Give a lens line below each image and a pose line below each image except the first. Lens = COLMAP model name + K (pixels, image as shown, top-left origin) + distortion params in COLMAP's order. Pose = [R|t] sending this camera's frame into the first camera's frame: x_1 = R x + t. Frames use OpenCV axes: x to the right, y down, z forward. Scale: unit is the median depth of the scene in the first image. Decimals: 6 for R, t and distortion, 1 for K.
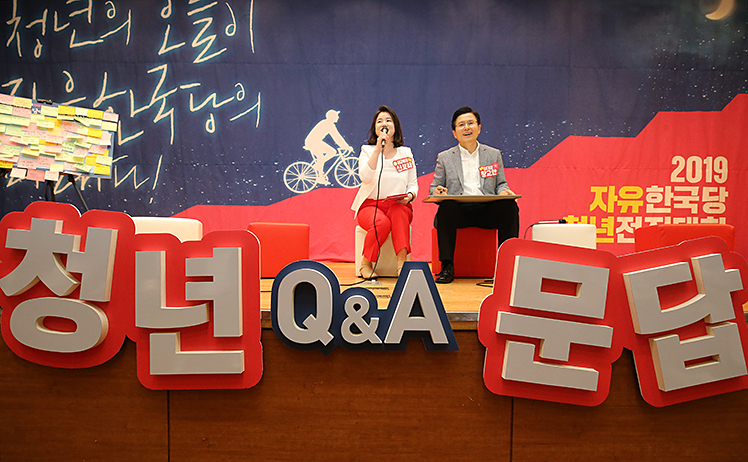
lens RADIAL K [[371.5, 0, 376.1], [0, 371.5, 245.7], [0, 0, 1]] dist [-0.029436, 0.006551]
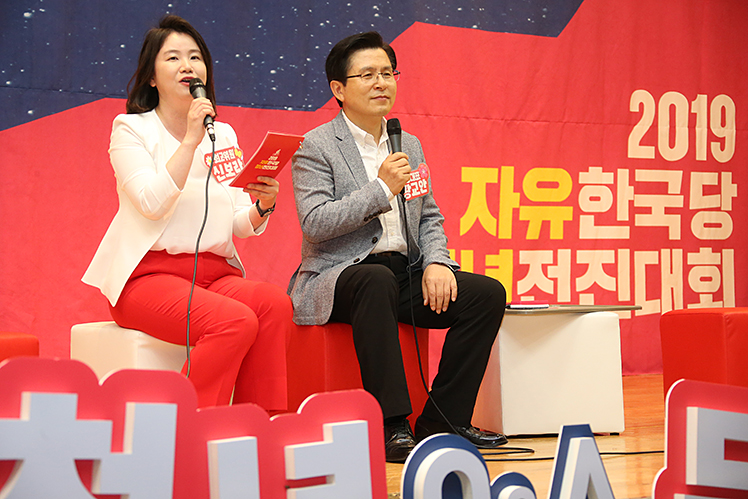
lens RADIAL K [[1763.7, 0, 366.2], [0, 1763.7, 250.8], [0, 0, 1]] dist [0.464550, 0.000000]
pose [[0.799355, -0.009853, 0.600779, -0.536211], [0.022170, 0.999668, -0.013103, -0.059209], [-0.600450, 0.023793, 0.799308, -0.326201]]
